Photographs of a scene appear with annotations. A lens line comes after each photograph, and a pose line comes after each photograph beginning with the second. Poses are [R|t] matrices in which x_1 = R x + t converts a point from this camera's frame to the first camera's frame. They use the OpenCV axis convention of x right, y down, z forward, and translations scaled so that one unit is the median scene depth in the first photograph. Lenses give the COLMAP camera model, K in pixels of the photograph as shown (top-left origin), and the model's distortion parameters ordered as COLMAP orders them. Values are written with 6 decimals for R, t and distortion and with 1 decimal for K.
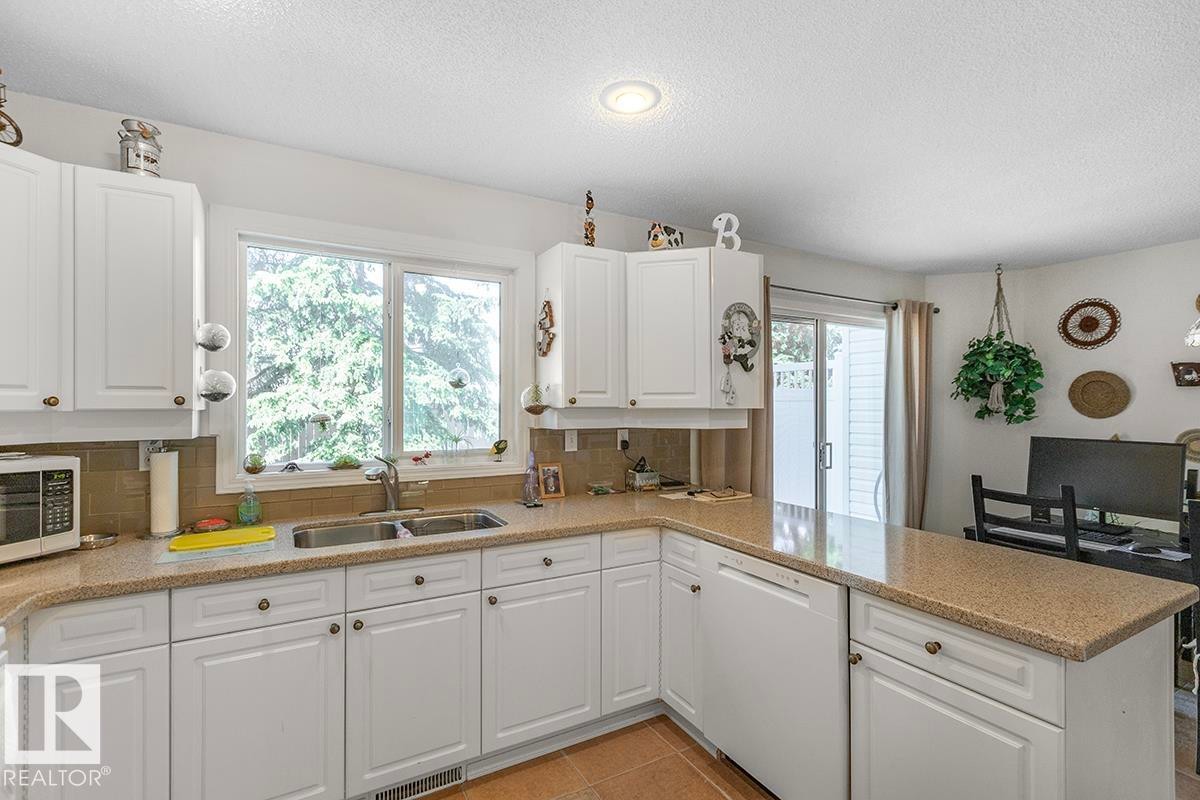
lens RADIAL K [[537.5, 0, 596.8], [0, 537.5, 421.0], [0, 0, 1]] dist [0.000634, 0.000019]
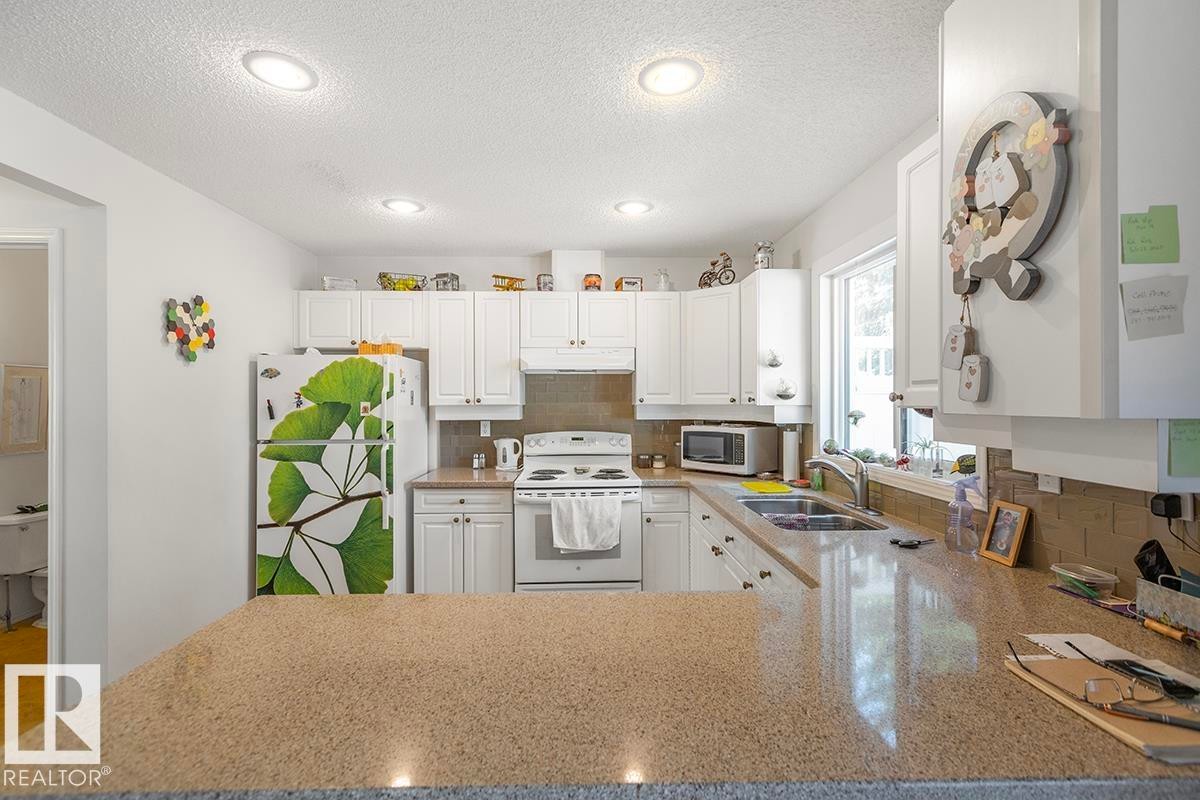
lens RADIAL K [[546.9, 0, 598.1], [0, 546.9, 399.0], [0, 0, 1]] dist [0.000751, 0.000057]
pose [[-0.462092, 0.001366, -0.886831, 0.696781], [-0.019689, 0.999737, 0.011799, -0.033600], [0.886614, 0.022913, -0.461943, 0.955555]]
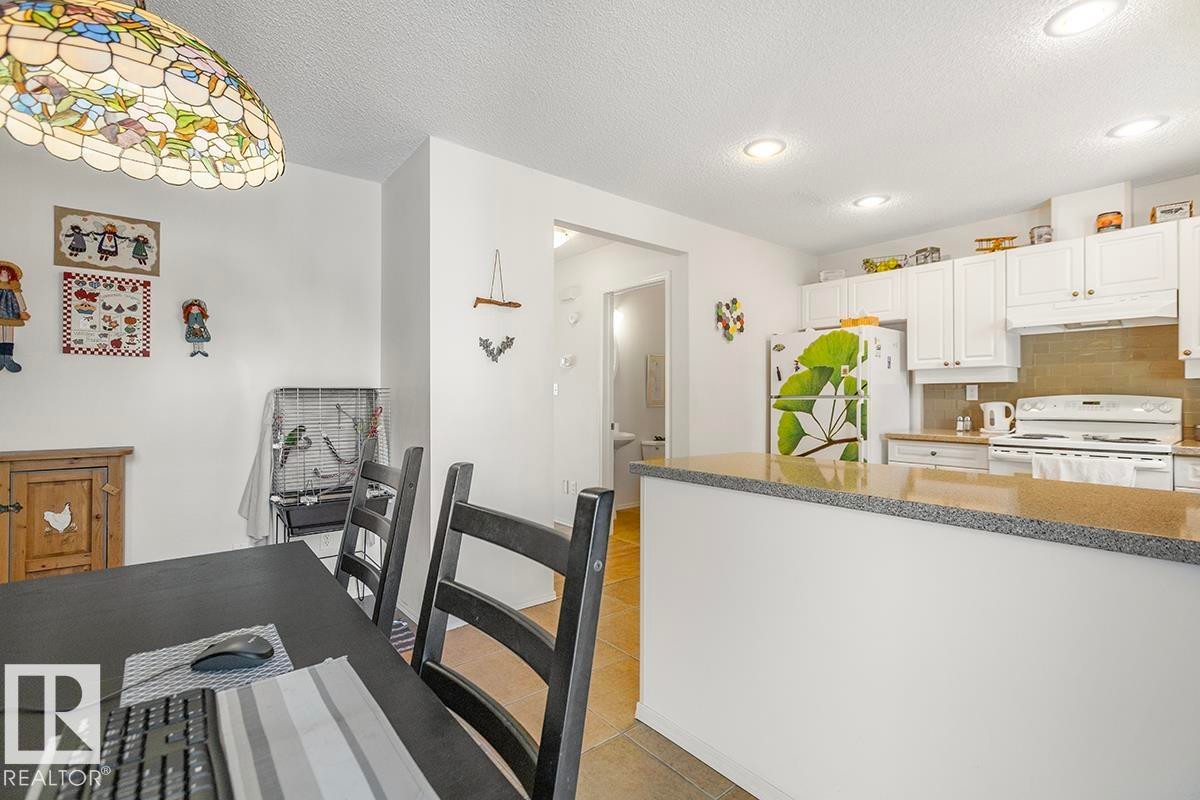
lens RADIAL K [[546.5, 0, 601.0], [0, 546.5, 393.4], [0, 0, 1]] dist [0.014539, -0.000414]
pose [[-0.984528, -0.000199, -0.175225, 0.794106], [-0.003440, 0.999829, 0.018196, 0.051146], [0.175191, 0.018517, -0.984360, 1.323139]]
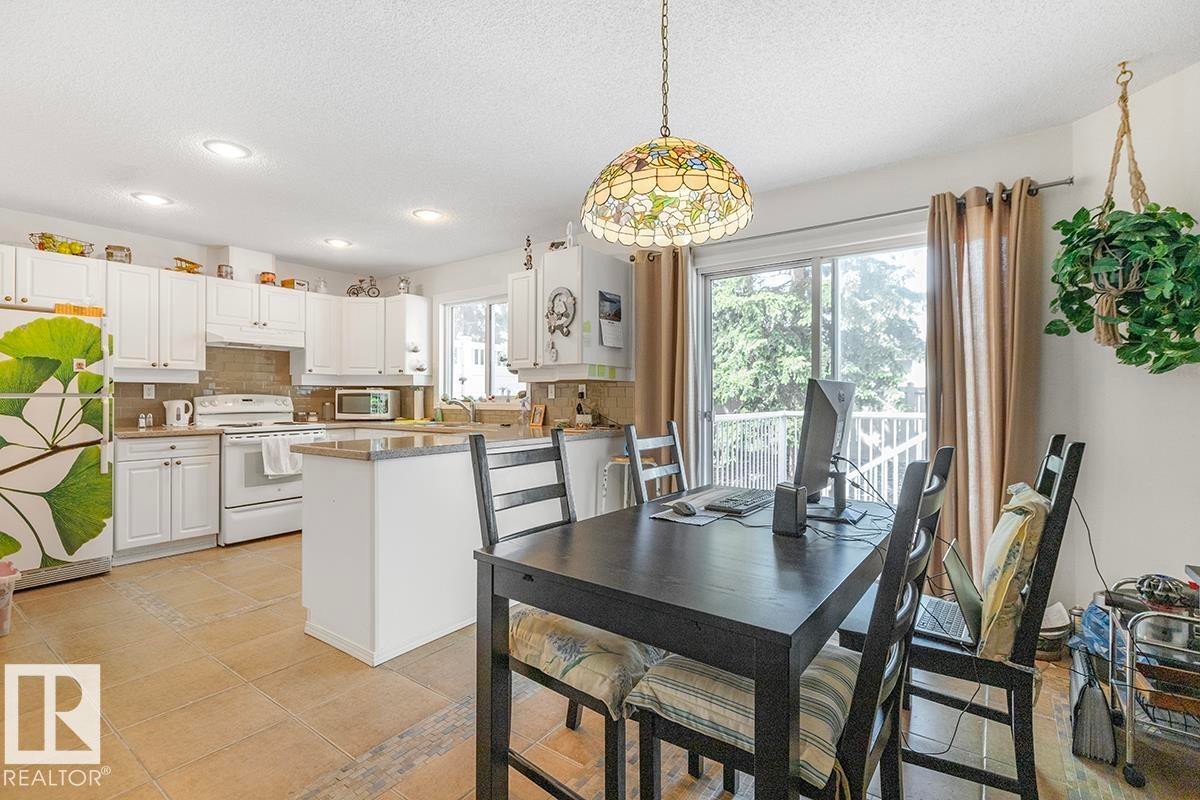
lens RADIAL K [[546.9, 0, 598.1], [0, 546.9, 399.0], [0, 0, 1]] dist [0.000751, 0.000057]
pose [[0.420423, 0.004188, -0.907319, 1.601959], [-0.024761, 0.999670, -0.006859, 0.073812], [0.906990, 0.025350, 0.420388, 0.515550]]
